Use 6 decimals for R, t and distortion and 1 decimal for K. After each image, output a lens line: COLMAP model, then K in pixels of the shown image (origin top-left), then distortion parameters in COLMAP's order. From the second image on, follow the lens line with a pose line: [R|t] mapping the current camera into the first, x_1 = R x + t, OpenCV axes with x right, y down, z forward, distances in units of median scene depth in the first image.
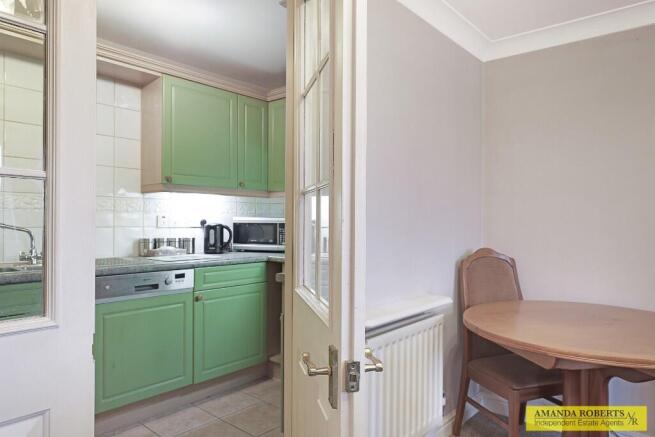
lens RADIAL K [[441.7, 0, 329.9], [0, 441.7, 221.1], [0, 0, 1]] dist [0.001800, -0.009049]
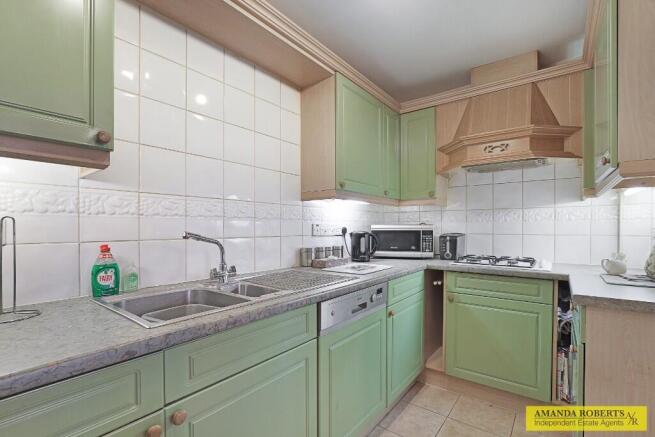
lens RADIAL K [[305.8, 0, 326.2], [0, 305.8, 231.5], [0, 0, 1]] dist [-0.016035, 0.000657]
pose [[0.998696, -0.006108, 0.050693, -0.403327], [0.005509, 0.999913, 0.011960, -0.003388], [-0.050762, -0.011665, 0.998643, 0.329617]]
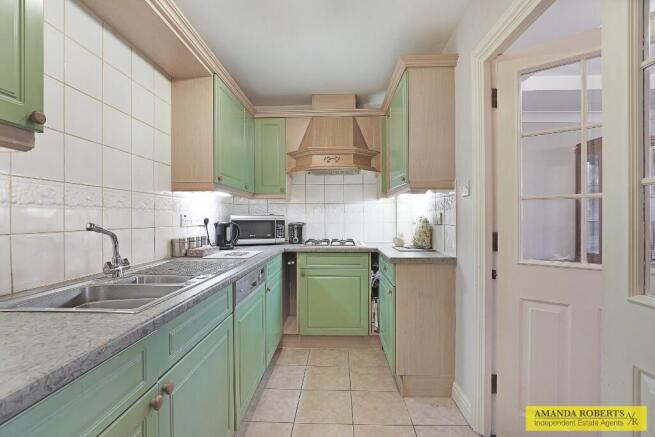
lens RADIAL K [[305.8, 0, 327.1], [0, 305.8, 218.5], [0, 0, 1]] dist [-0.016035, 0.000657]
pose [[0.784995, -0.008931, 0.619438, -0.566671], [0.007336, 0.999960, 0.005121, -0.004327], [-0.619459, 0.000524, 0.785029, 0.275023]]
